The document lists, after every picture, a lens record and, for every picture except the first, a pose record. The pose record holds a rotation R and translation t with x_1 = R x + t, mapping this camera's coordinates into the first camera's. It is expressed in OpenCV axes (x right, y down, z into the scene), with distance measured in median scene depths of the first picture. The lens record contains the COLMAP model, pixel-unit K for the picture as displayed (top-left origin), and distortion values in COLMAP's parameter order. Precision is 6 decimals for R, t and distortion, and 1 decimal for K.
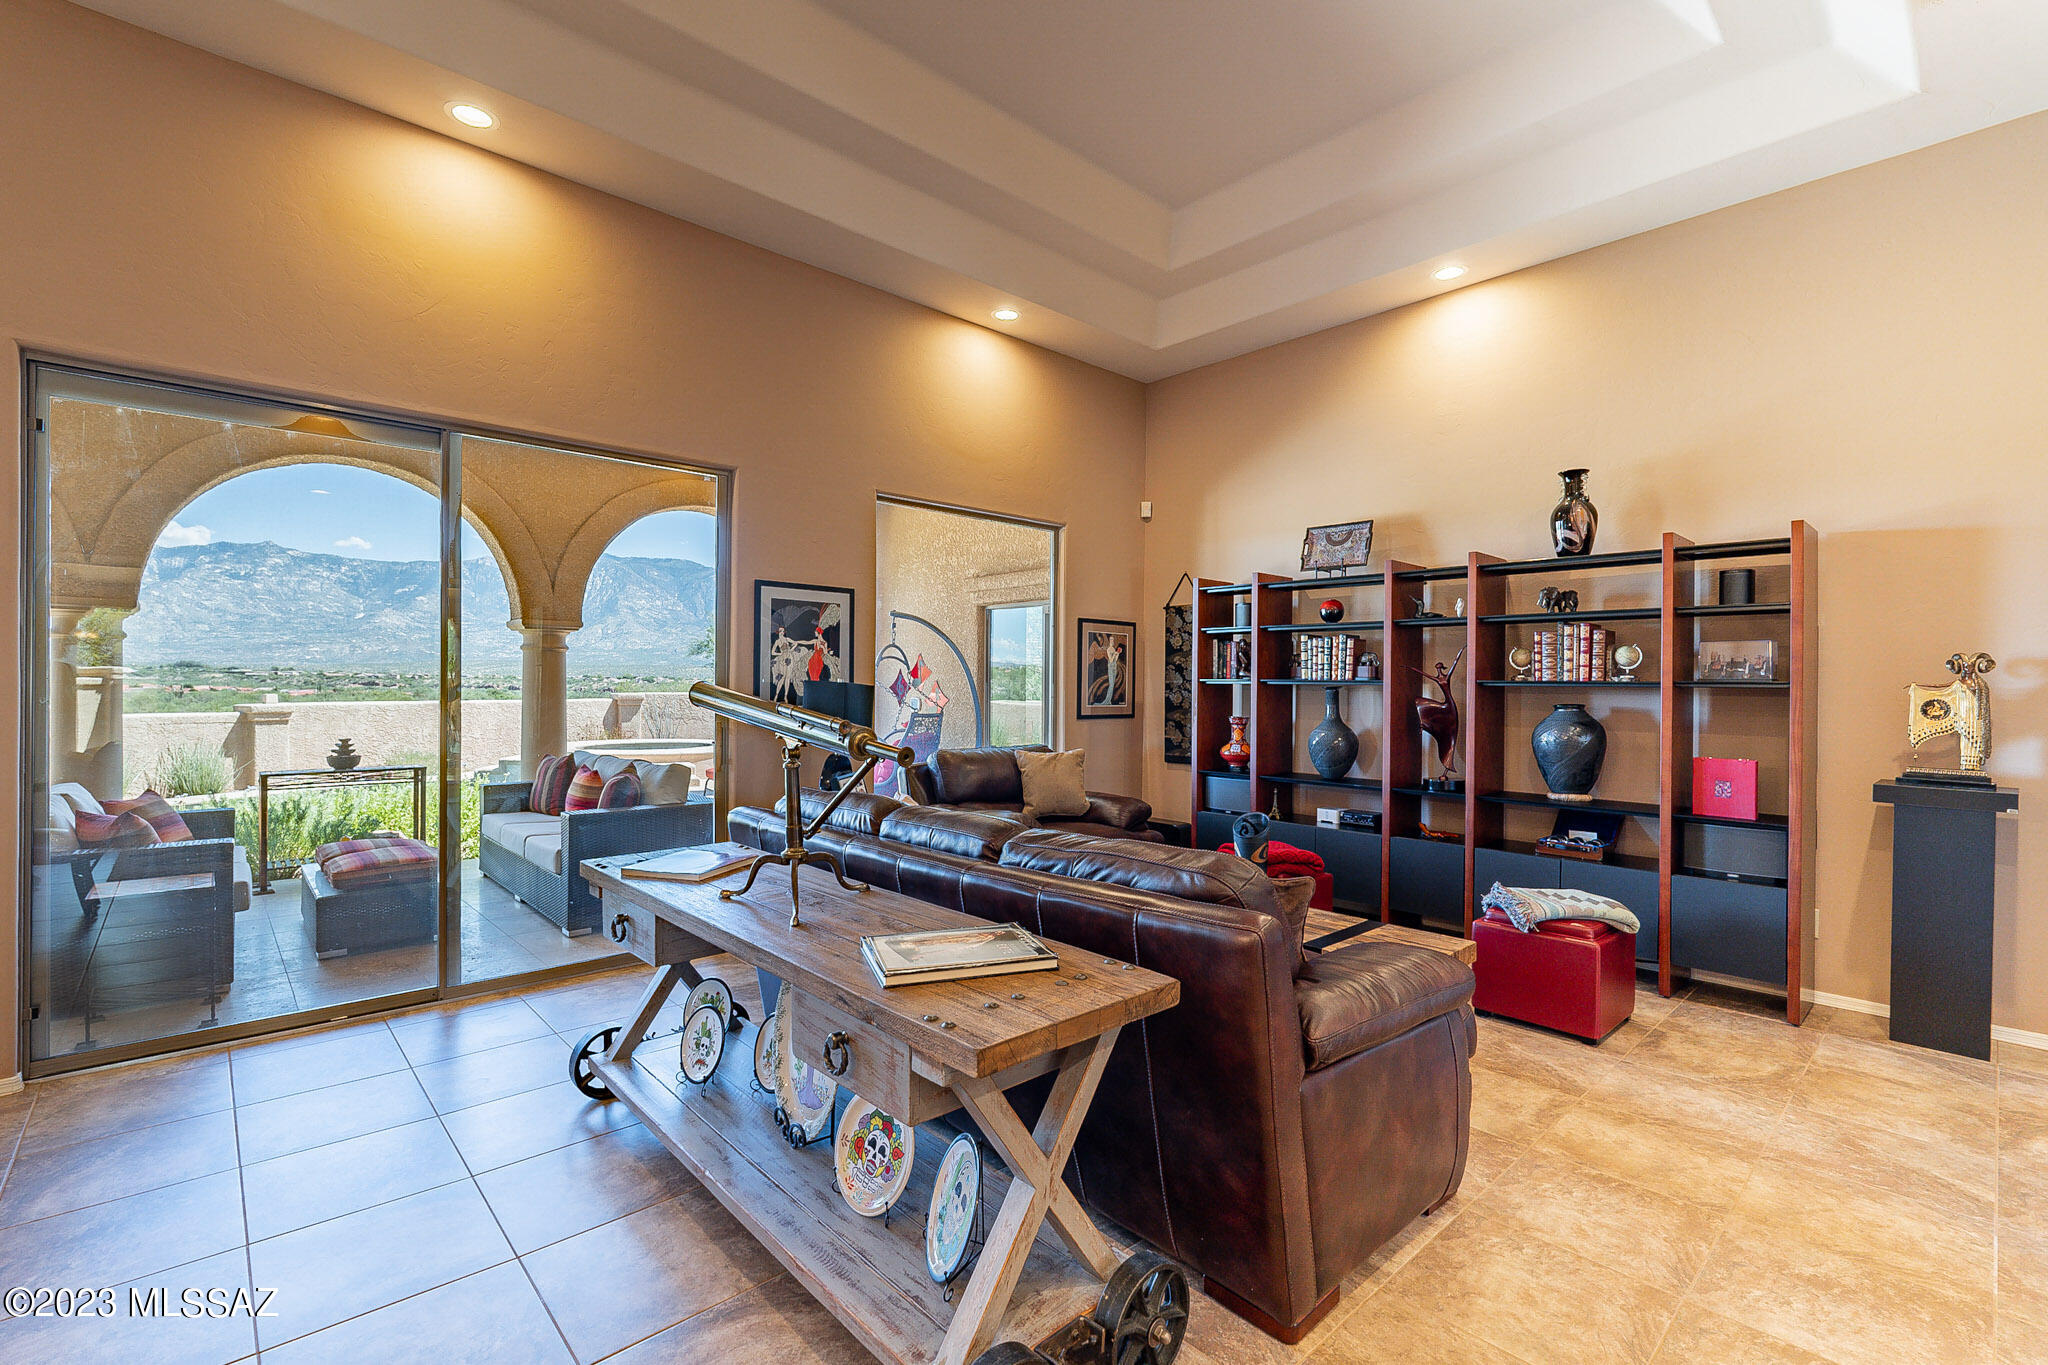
lens RADIAL K [[902.3, 0, 1015.0], [0, 902.3, 684.7], [0, 0, 1]] dist [-0.004283, 0.000653]
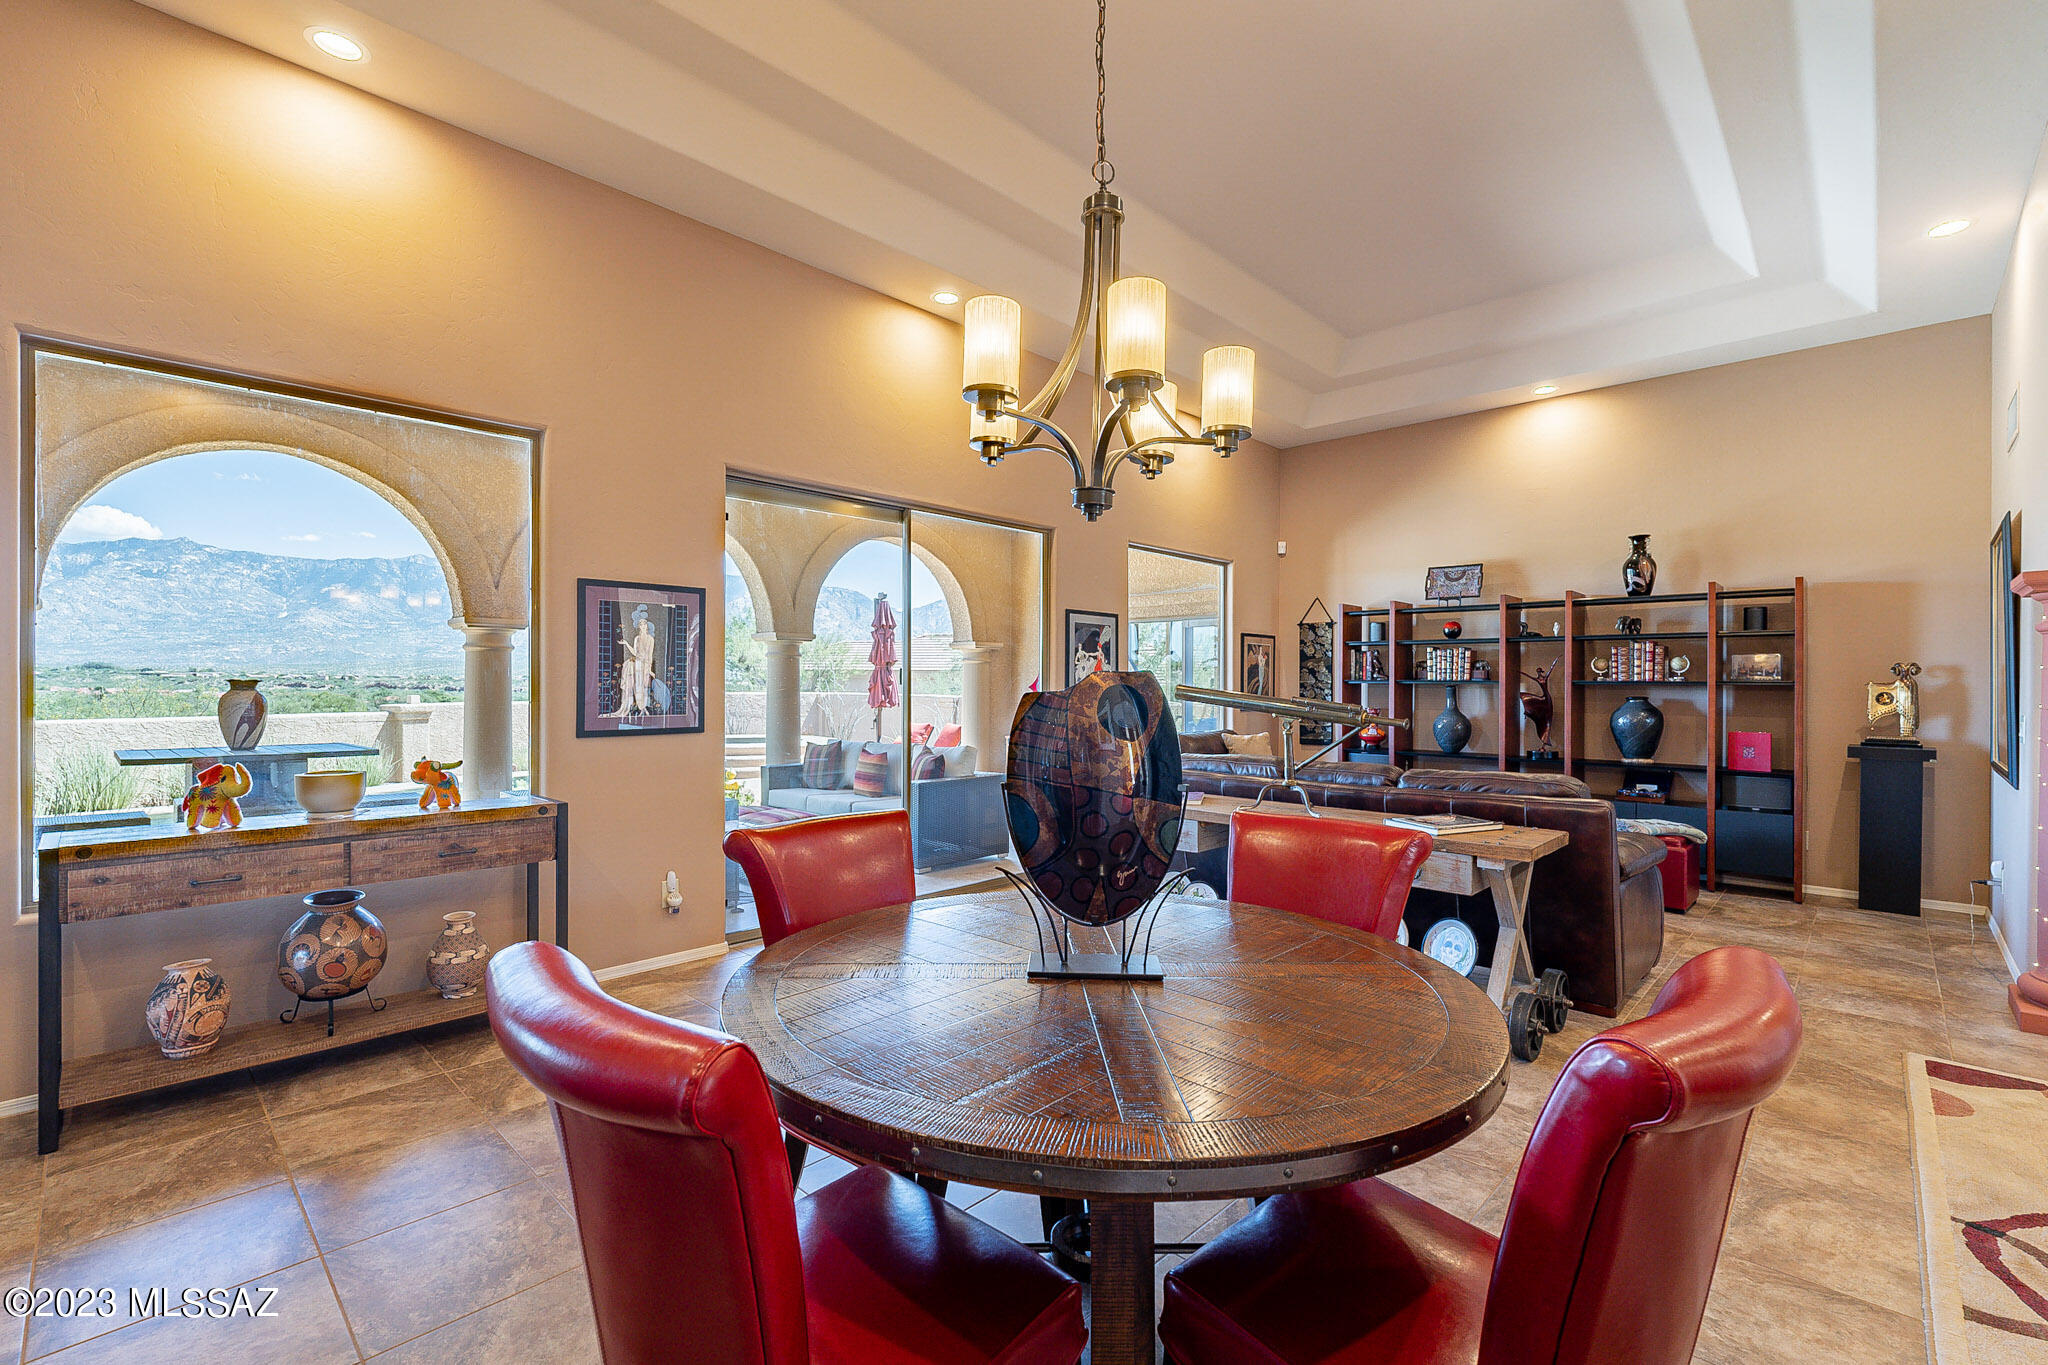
lens RADIAL K [[902.3, 0, 1003.5], [0, 902.3, 684.0], [0, 0, 1]] dist [-0.004283, 0.000653]
pose [[0.998133, -0.003837, 0.060949, -0.474198], [0.003809, 0.999993, 0.000574, -0.003734], [-0.060951, -0.000341, 0.998141, -0.369358]]
